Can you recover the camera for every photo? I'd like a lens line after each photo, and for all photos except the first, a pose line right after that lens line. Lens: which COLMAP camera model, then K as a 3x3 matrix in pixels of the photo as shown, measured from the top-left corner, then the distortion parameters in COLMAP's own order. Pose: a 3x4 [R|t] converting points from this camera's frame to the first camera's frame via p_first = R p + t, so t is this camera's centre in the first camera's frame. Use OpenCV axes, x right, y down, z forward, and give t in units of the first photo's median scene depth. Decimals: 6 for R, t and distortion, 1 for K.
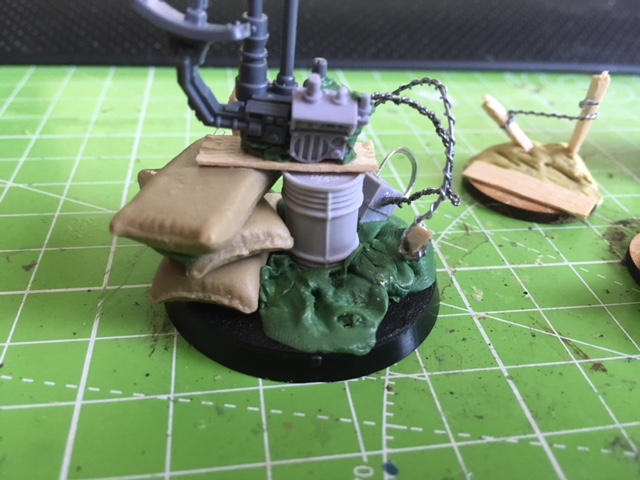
lens RADIAL K [[572.4, 0, 320.0], [0, 572.4, 240.0], [0, 0, 1]] dist [0.063866, -0.158453]
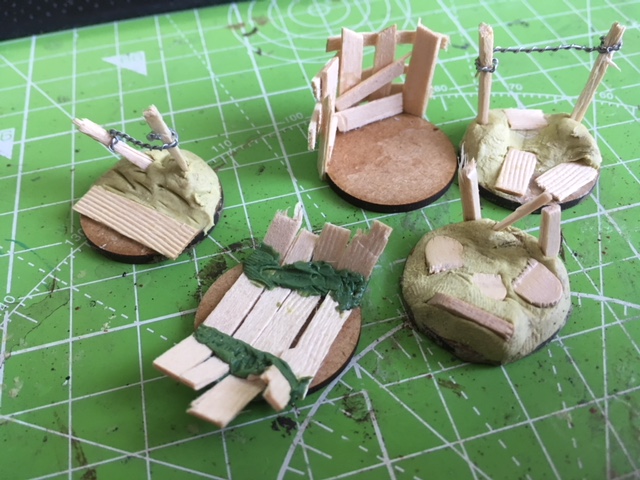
lens RADIAL K [[572.4, 0, 320.0], [0, 572.4, 240.0], [0, 0, 1]] dist [0.063866, -0.158453]
pose [[0.990125, -0.139521, -0.013656, 0.668671], [0.137857, 0.951346, 0.275566, -0.275398], [-0.025456, -0.274727, 0.961185, 0.093859]]
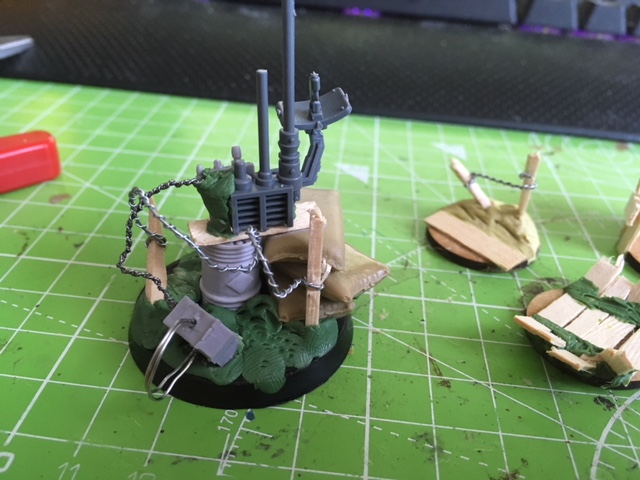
lens RADIAL K [[572.4, 0, 320.0], [0, 572.4, 240.0], [0, 0, 1]] dist [0.063866, -0.158453]
pose [[0.967857, 0.136846, -0.211012, 0.307979], [-0.142817, 0.989660, -0.013247, -0.027552], [0.207017, 0.042957, 0.977394, -0.230526]]
